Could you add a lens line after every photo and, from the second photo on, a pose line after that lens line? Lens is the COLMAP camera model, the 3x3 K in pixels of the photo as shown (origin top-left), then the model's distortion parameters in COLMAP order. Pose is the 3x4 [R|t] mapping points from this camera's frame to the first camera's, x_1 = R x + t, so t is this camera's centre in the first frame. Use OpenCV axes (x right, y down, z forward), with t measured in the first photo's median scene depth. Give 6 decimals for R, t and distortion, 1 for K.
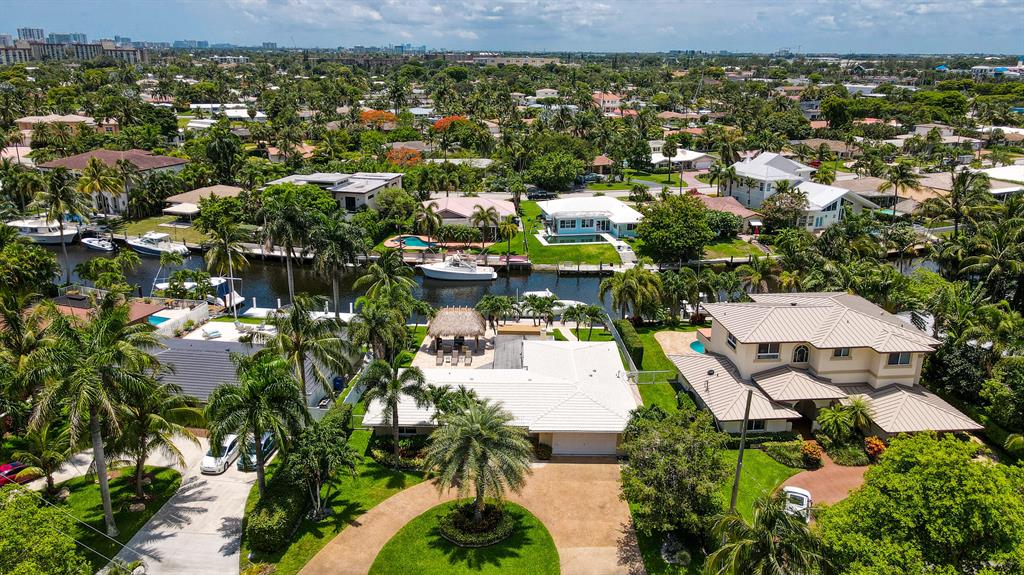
lens RADIAL K [[750.3, 0, 512.0], [0, 750.3, 287.5], [0, 0, 1]] dist [-0.007313, 0.005382]
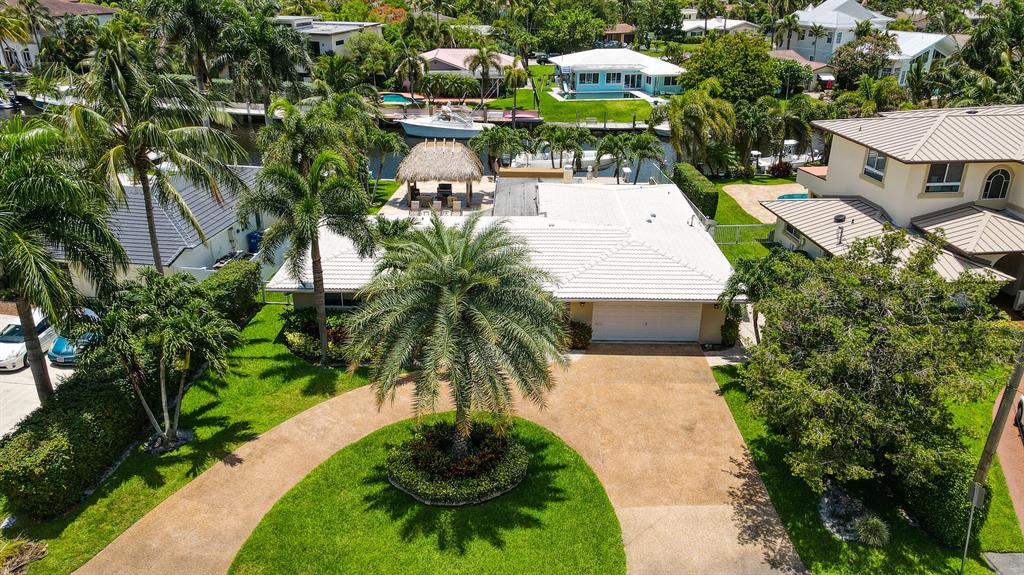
lens RADIAL K [[750.3, 0, 512.0], [0, 750.3, 287.5], [0, 0, 1]] dist [-0.007313, 0.005382]
pose [[0.999986, 0.000343, -0.005353, -0.006320], [0.000206, 0.994771, 0.102126, 0.129612], [0.005360, -0.102125, 0.994757, 0.449229]]
